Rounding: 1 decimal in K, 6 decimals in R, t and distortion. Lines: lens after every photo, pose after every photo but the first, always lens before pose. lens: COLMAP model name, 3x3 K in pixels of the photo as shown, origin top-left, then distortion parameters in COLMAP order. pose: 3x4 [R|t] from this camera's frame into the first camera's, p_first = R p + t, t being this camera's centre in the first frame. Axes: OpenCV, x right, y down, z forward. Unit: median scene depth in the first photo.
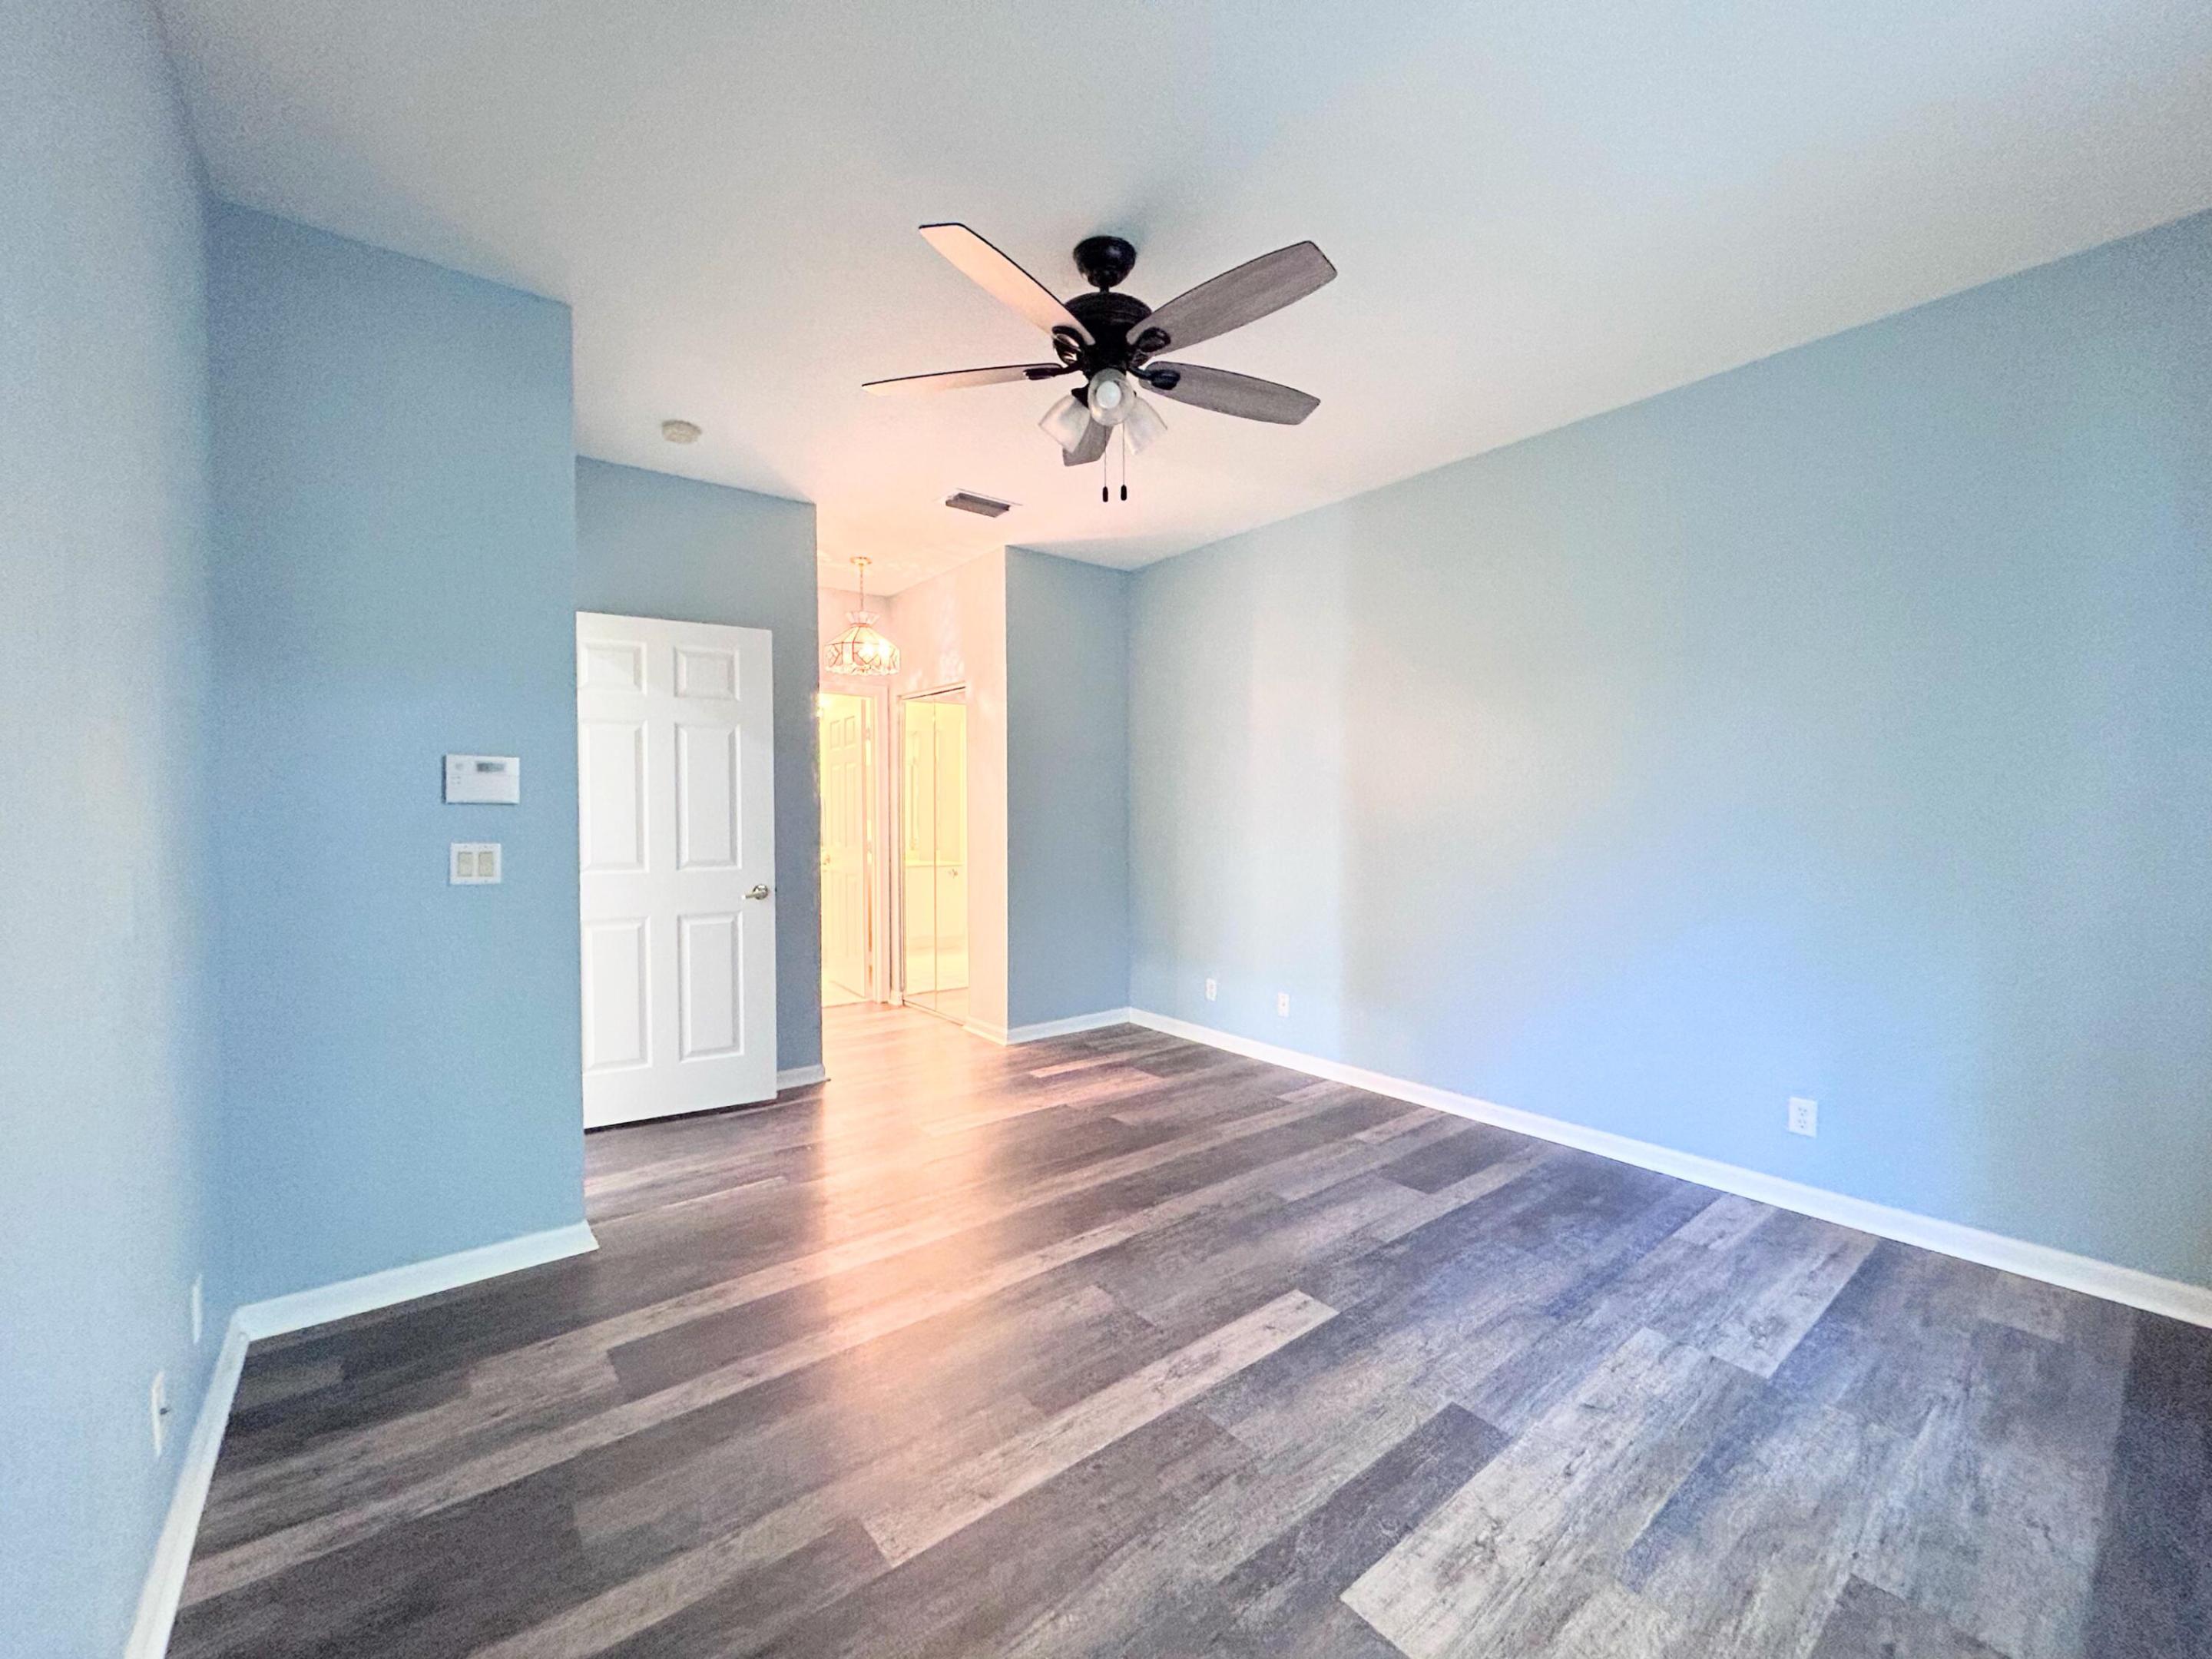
lens RADIAL K [[894.2, 0, 1105.3], [0, 894.2, 829.8], [0, 0, 1]] dist [0.000044, 0.000503]
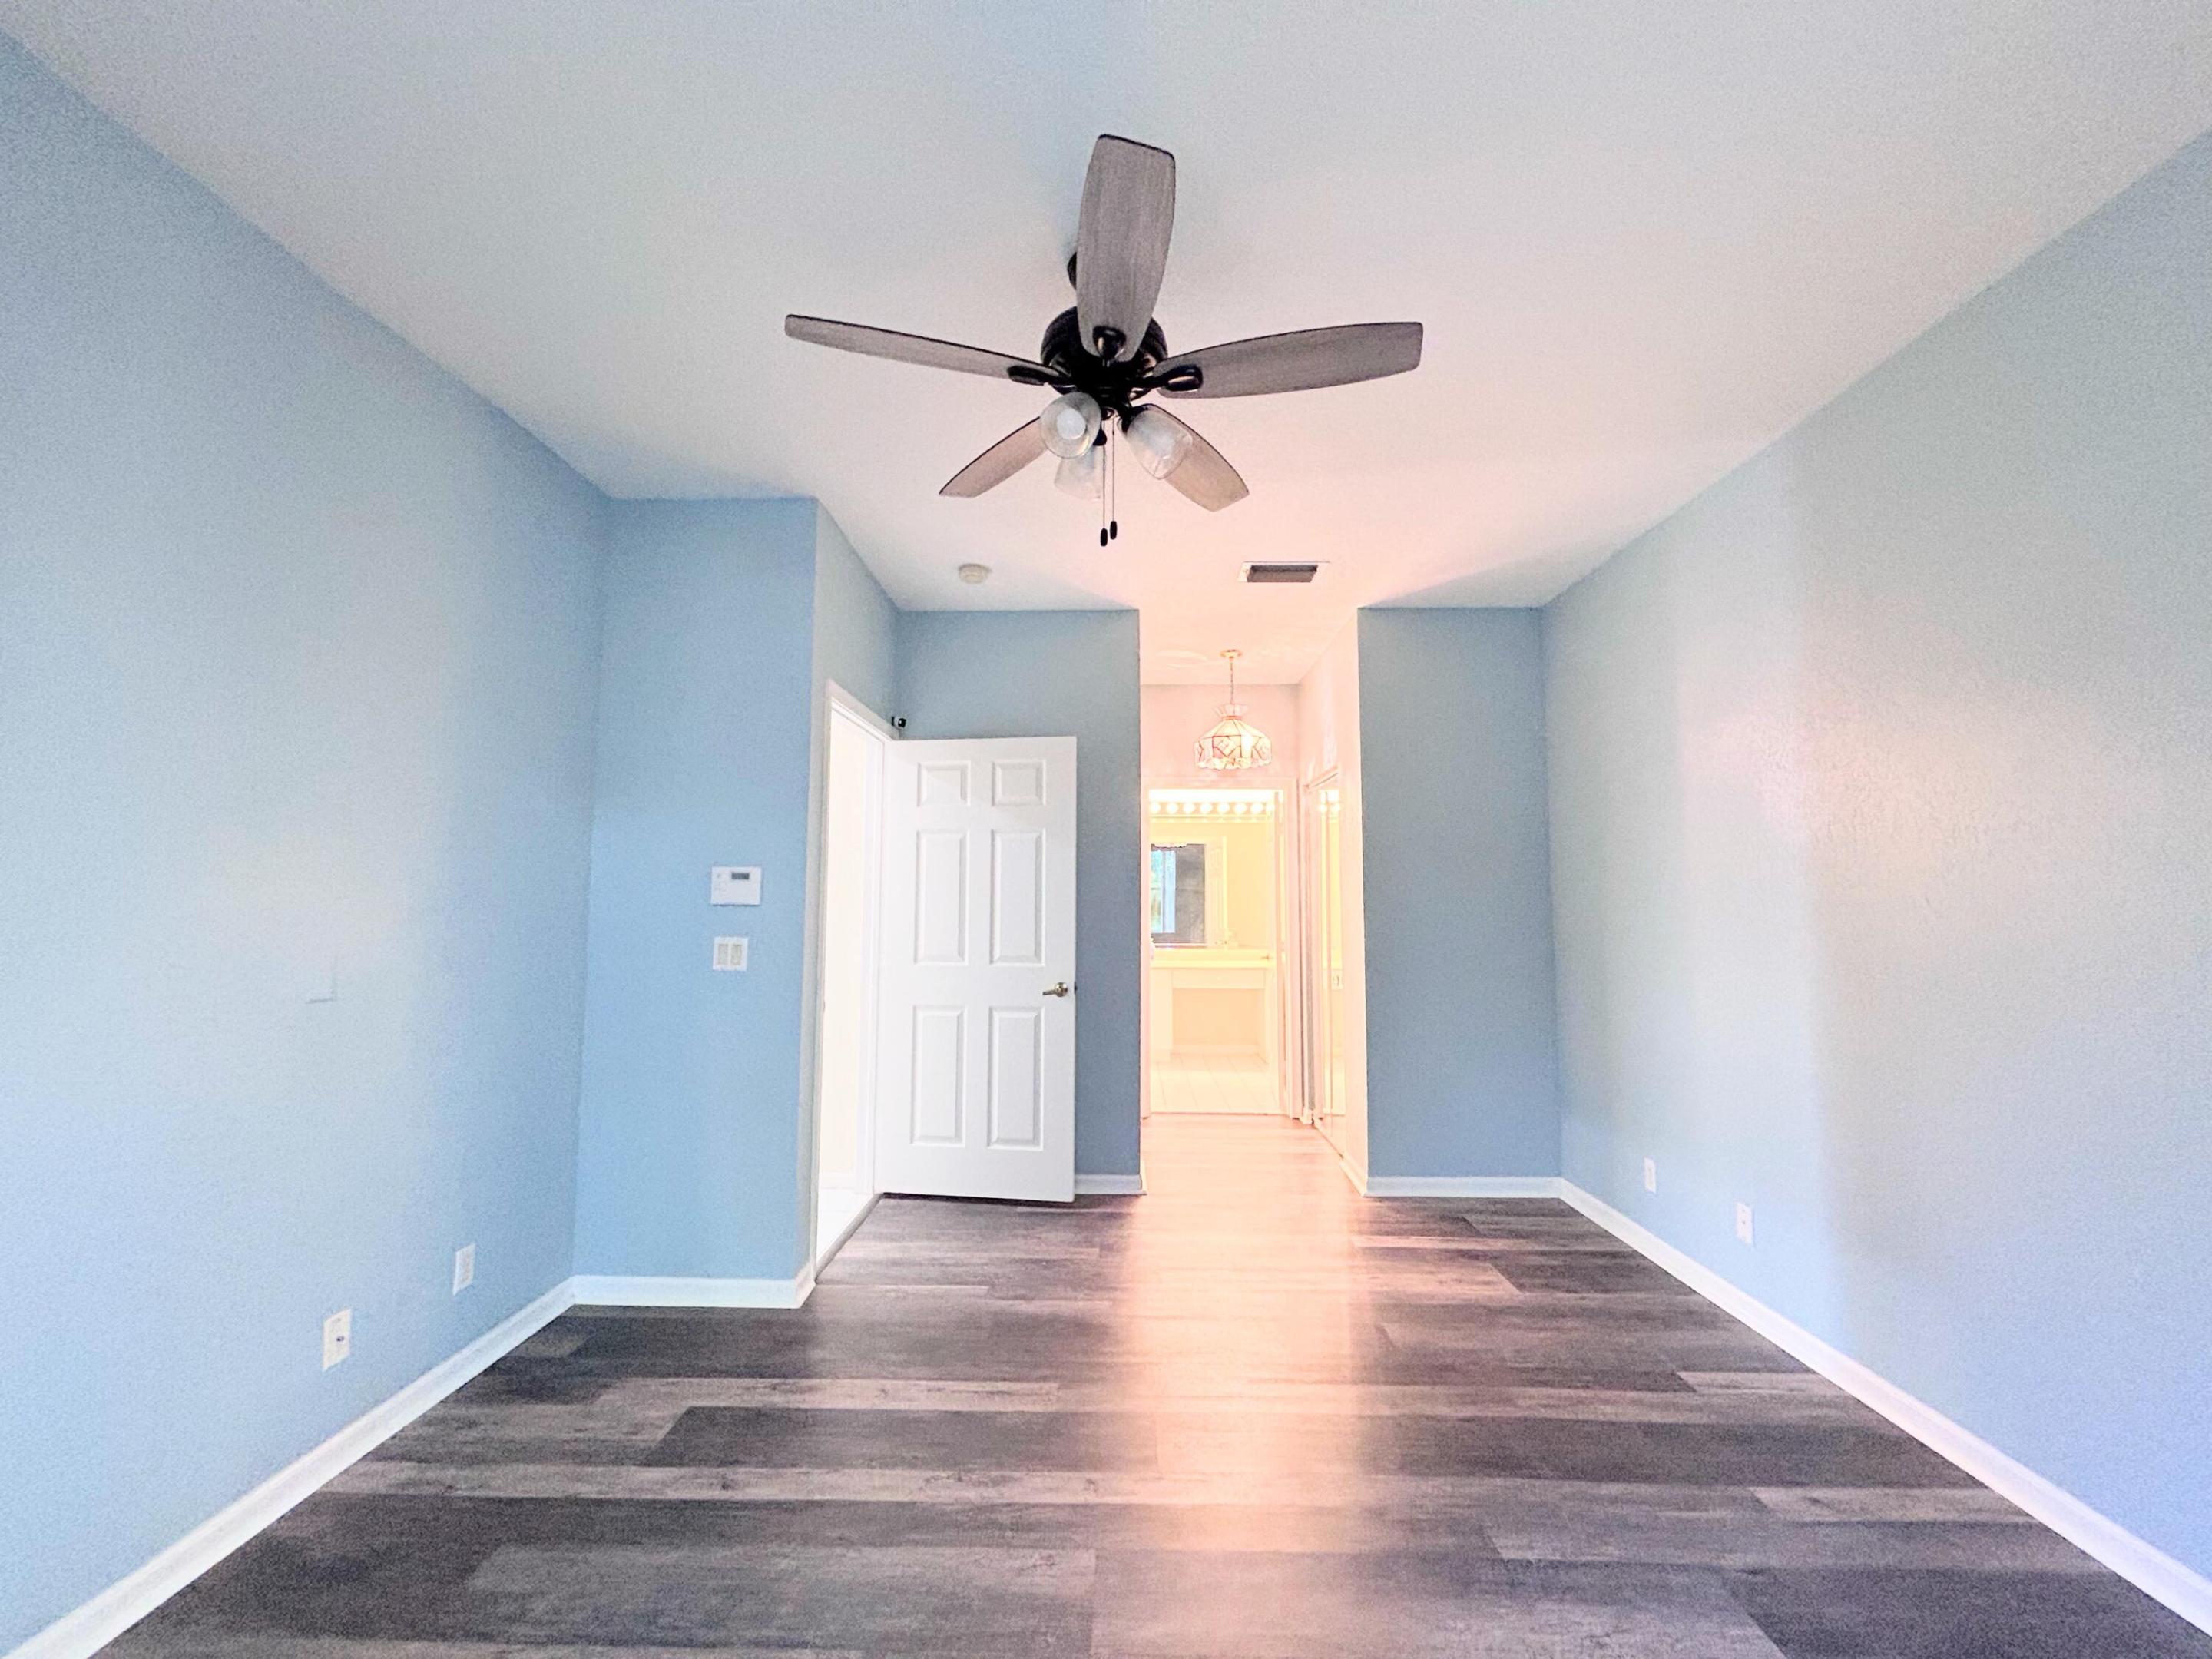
lens RADIAL K [[894.2, 0, 1105.3], [0, 894.2, 829.8], [0, 0, 1]] dist [0.000044, 0.000503]
pose [[0.768376, -0.048898, -0.638128, 0.441214], [-0.017493, 0.995100, -0.097315, -0.019461], [0.639760, 0.085938, 0.763755, 0.331493]]
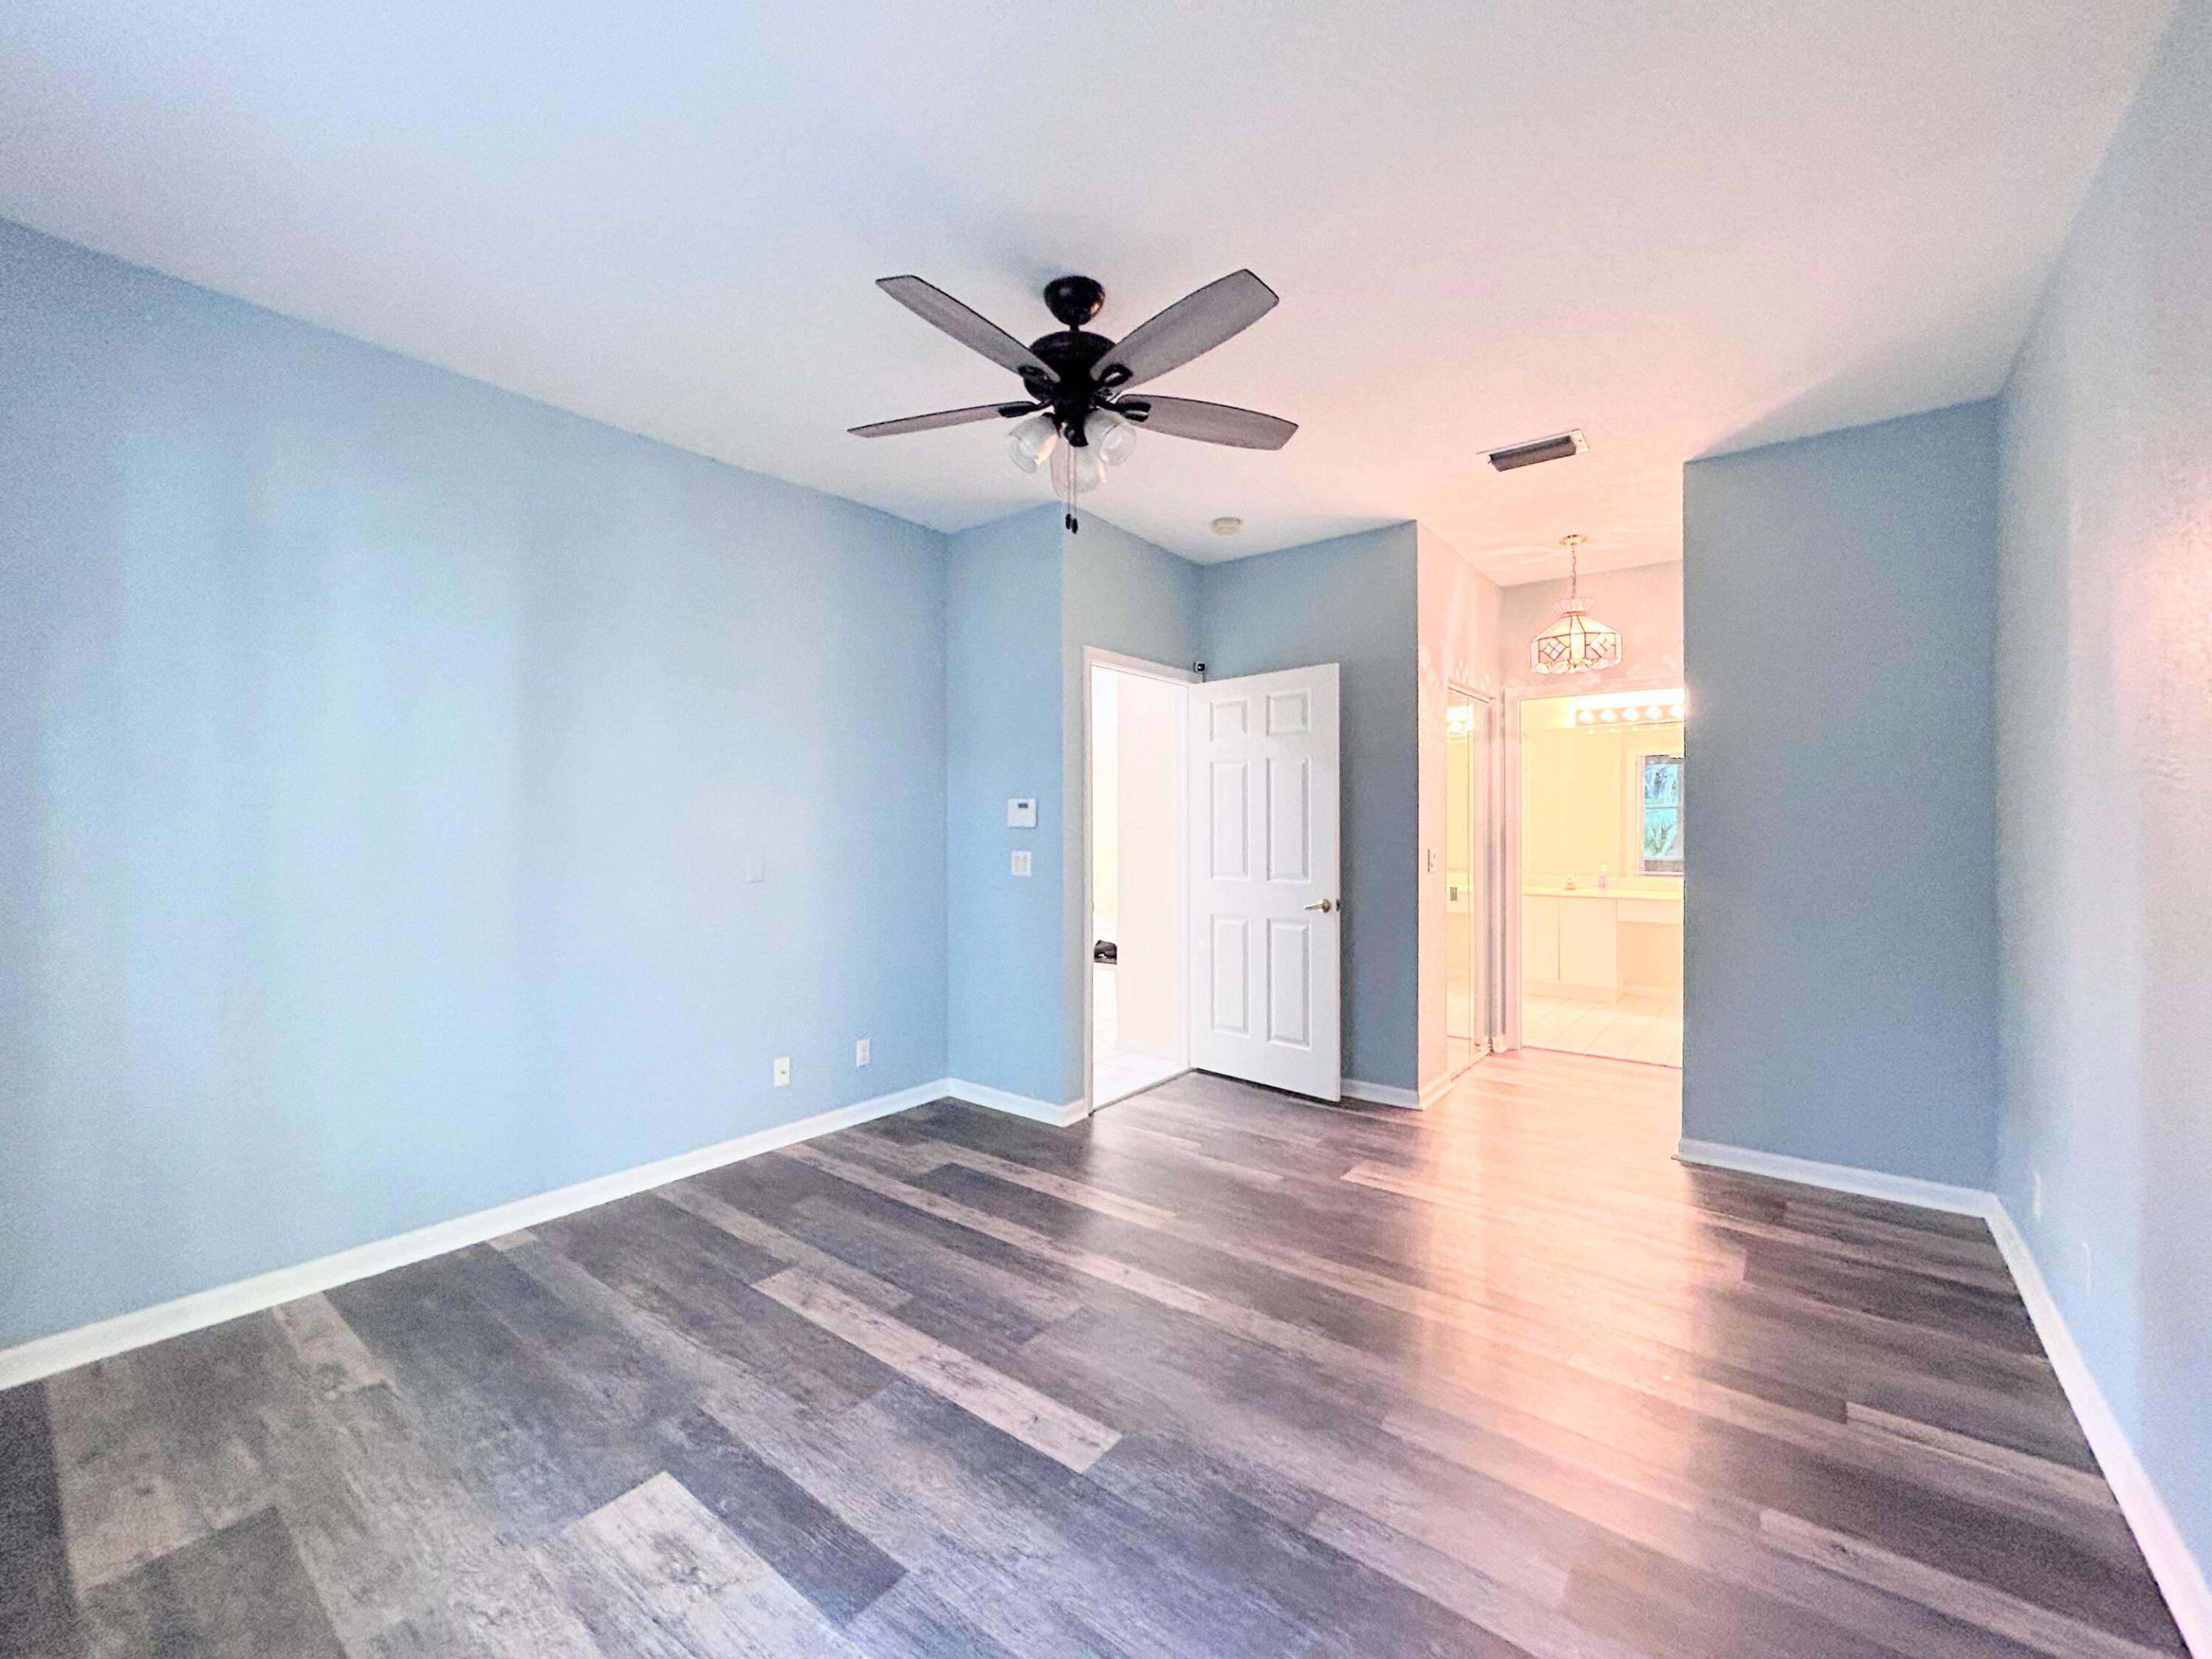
lens RADIAL K [[894.2, 0, 1105.3], [0, 894.2, 829.8], [0, 0, 1]] dist [0.000044, 0.000503]
pose [[0.233738, 0.003506, -0.972293, 0.851287], [-0.019047, 0.999818, -0.000974, -0.023646], [0.972113, 0.018747, 0.233762, 0.680372]]
